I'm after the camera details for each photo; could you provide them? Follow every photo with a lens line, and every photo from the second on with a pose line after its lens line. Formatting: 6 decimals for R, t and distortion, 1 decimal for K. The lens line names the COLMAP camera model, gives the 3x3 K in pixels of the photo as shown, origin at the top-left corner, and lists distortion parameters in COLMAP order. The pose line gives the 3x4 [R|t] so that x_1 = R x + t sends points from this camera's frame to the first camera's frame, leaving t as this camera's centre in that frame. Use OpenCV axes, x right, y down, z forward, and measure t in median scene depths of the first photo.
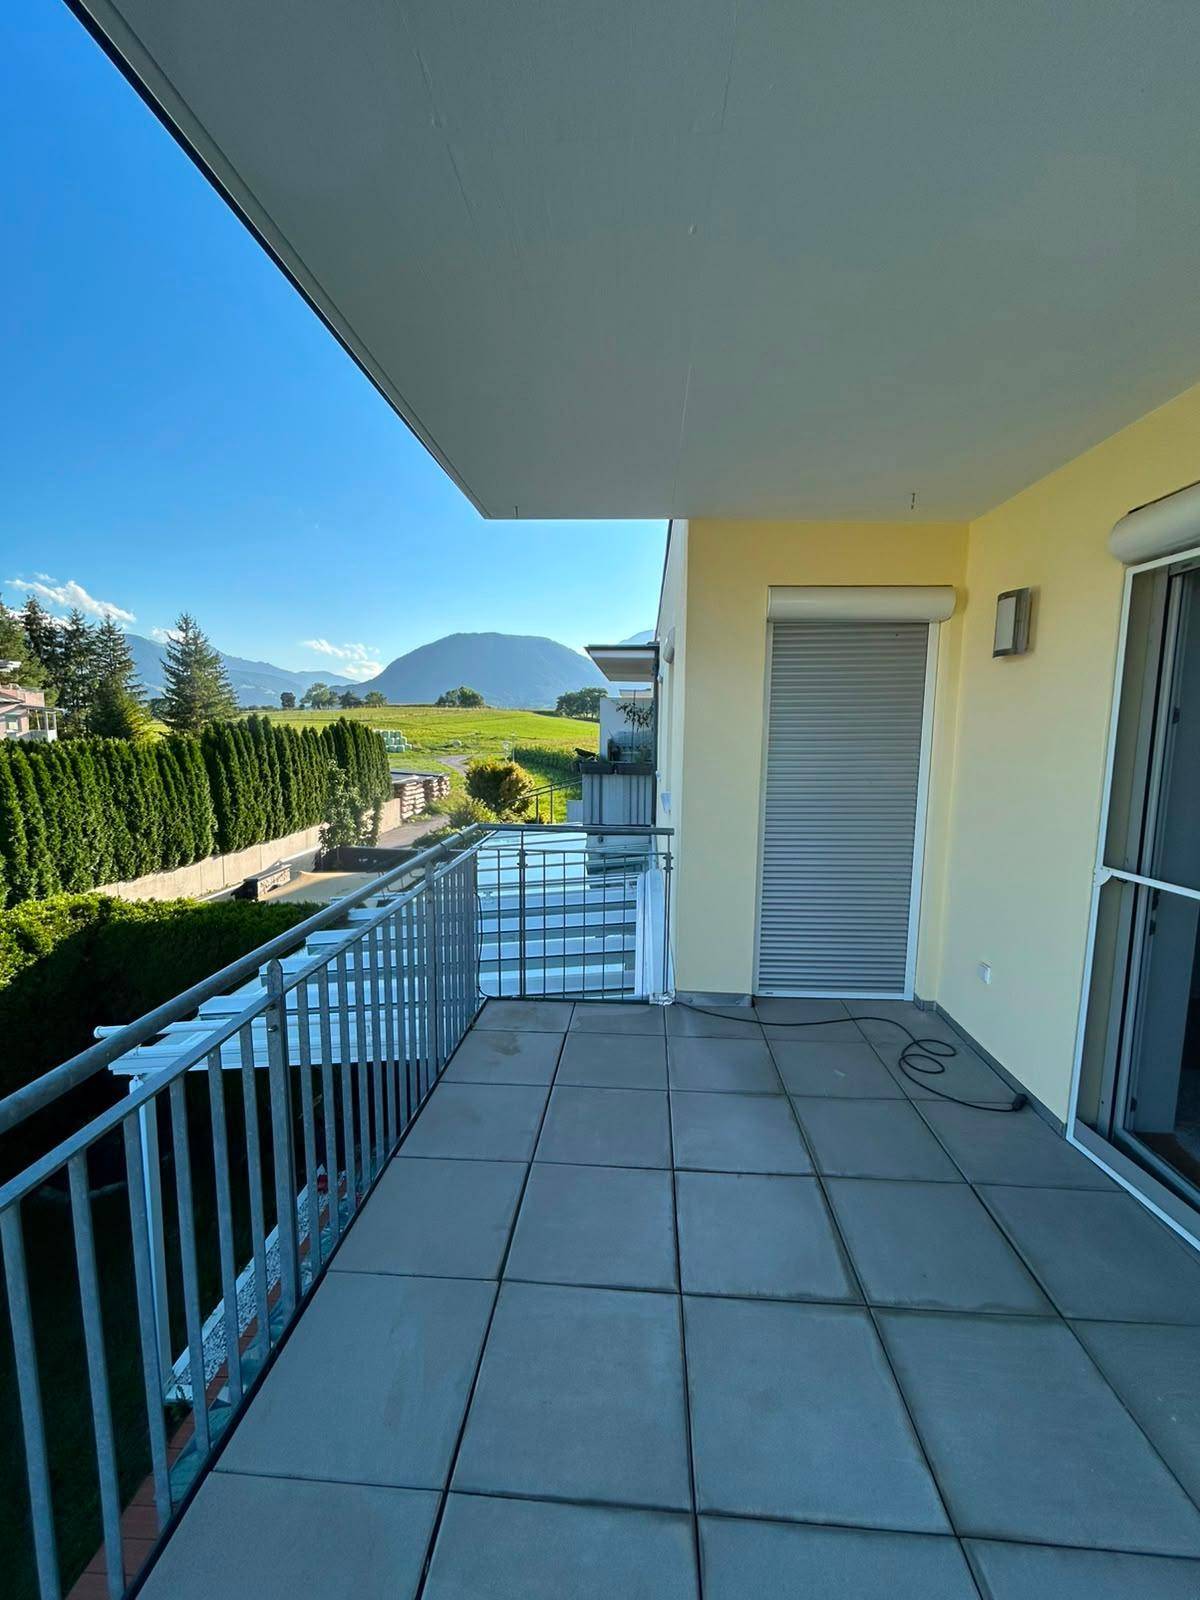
lens RADIAL K [[642.7, 0, 600.0], [0, 642.7, 800.0], [0, 0, 1]] dist [-0.001768, 0.000664]
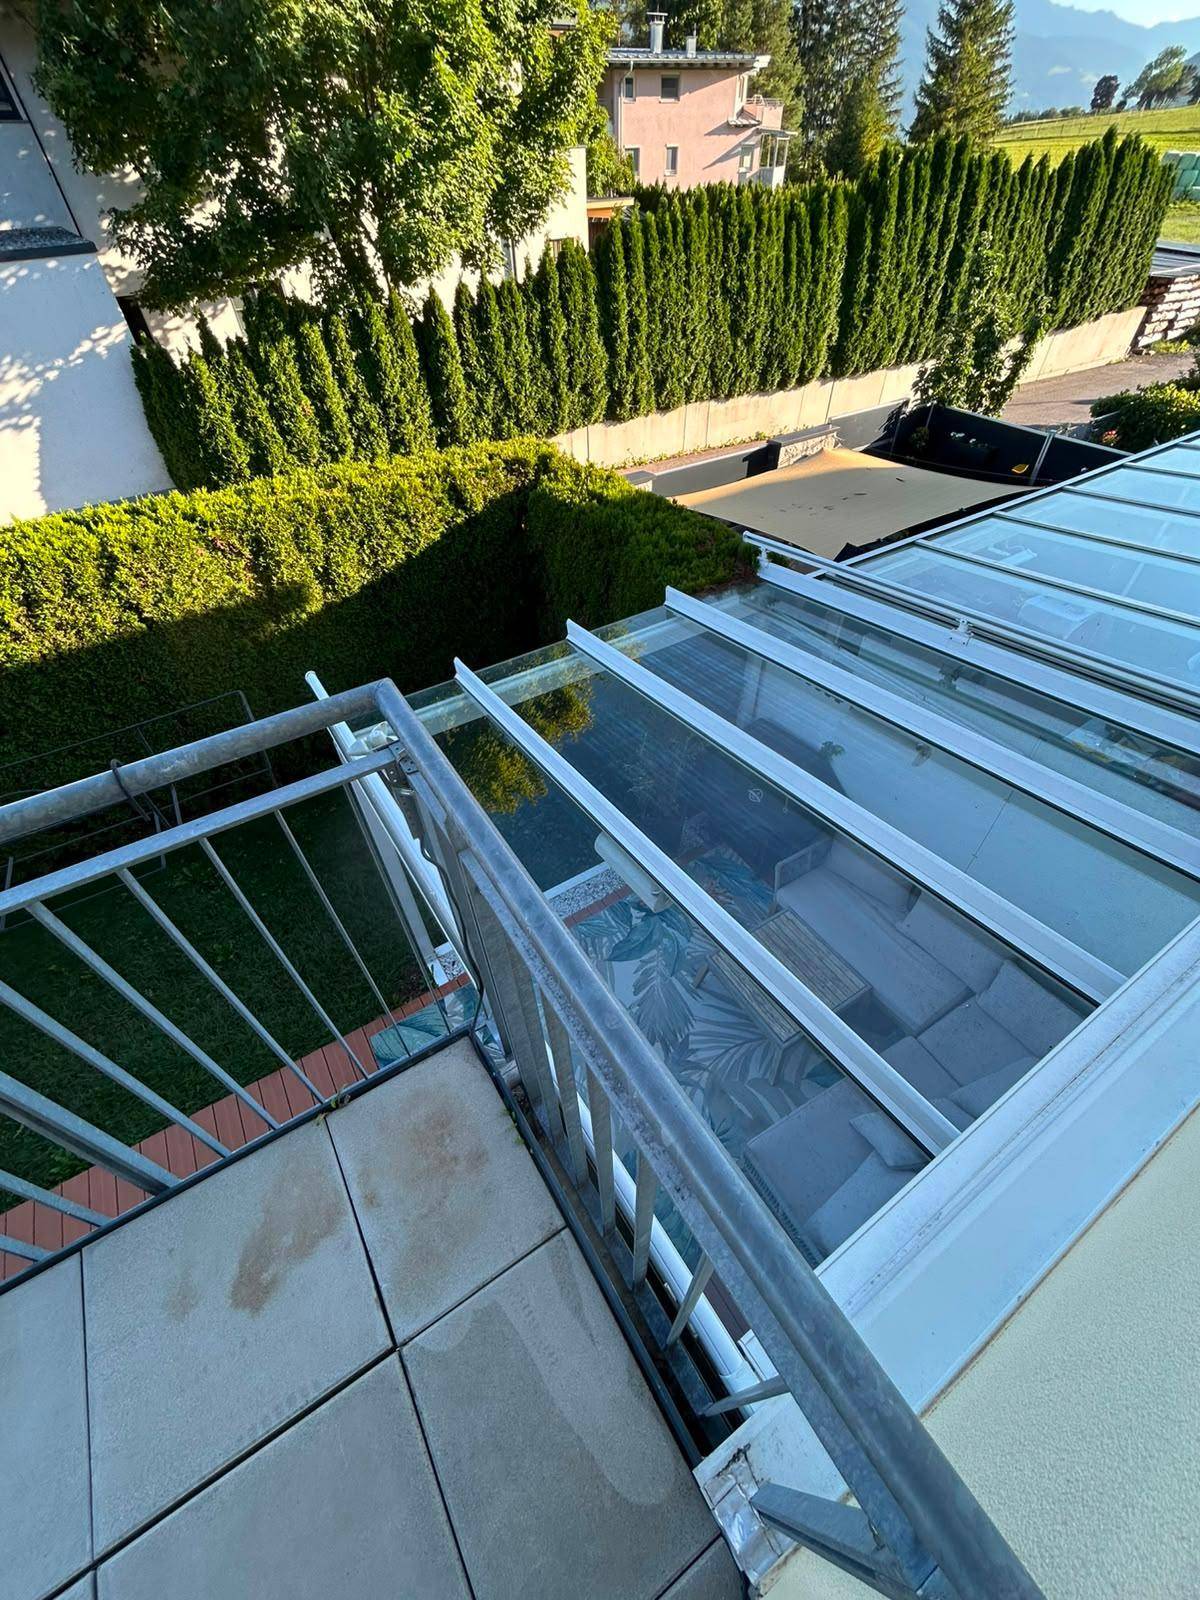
lens RADIAL K [[642.7, 0, 600.0], [0, 642.7, 800.0], [0, 0, 1]] dist [-0.001768, 0.000664]
pose [[0.590760, 0.552560, -0.587946, 0.012730], [-0.061856, 0.757567, 0.649820, -0.025733], [0.804473, -0.347519, 0.481720, 0.216907]]
